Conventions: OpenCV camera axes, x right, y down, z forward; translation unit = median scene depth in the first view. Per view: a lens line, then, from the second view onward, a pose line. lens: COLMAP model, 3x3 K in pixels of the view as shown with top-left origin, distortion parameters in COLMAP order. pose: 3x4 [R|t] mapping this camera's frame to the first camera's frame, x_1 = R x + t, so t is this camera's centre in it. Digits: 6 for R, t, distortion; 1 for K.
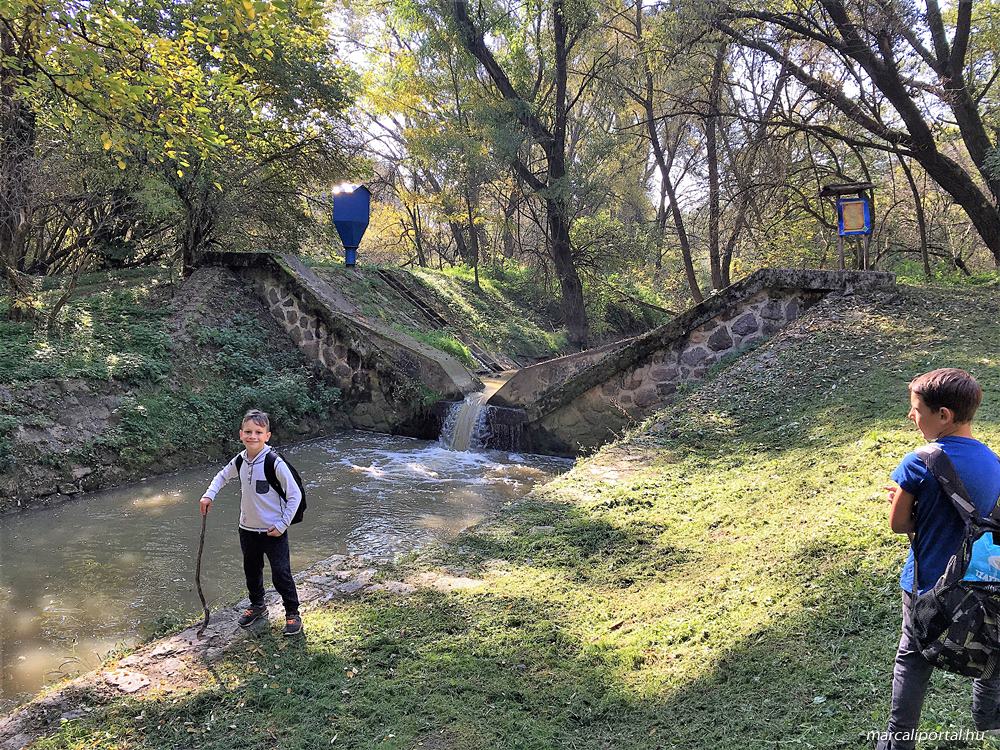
lens RADIAL K [[860.3, 0, 502.8], [0, 860.3, 388.6], [0, 0, 1]] dist [0.048550, 0.000428]
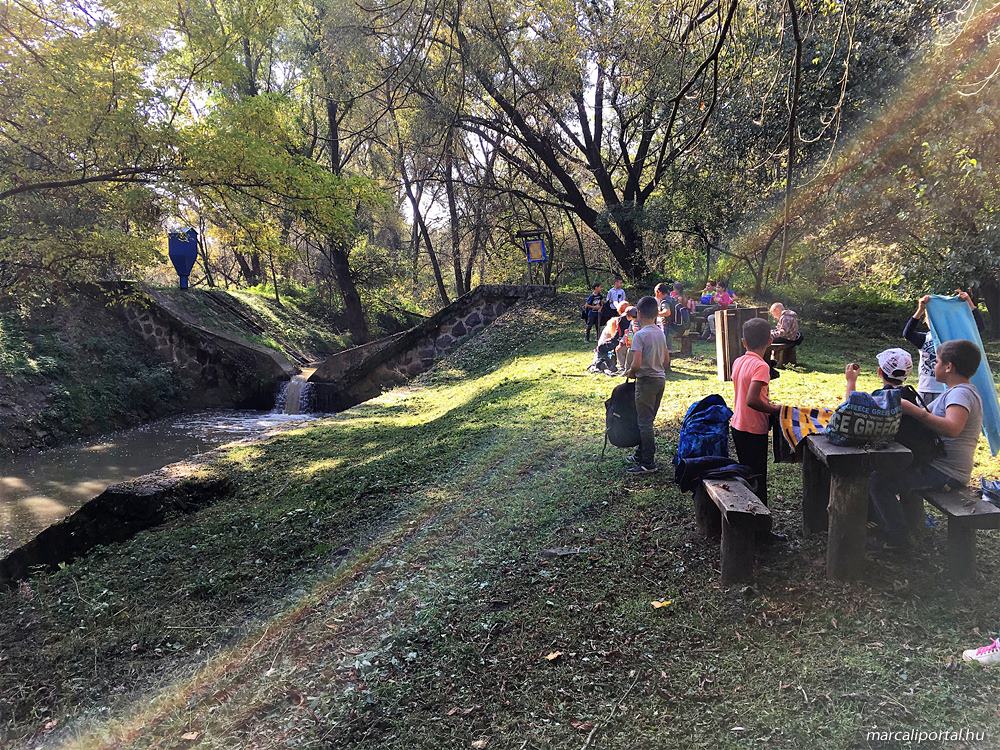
lens RADIAL K [[860.3, 0, 502.8], [0, 860.3, 388.6], [0, 0, 1]] dist [0.048550, 0.000428]
pose [[0.960976, -0.059930, 0.270060, -0.085244], [0.063974, 0.997932, -0.006189, 0.053473], [-0.269131, 0.023224, 0.962824, -0.441324]]
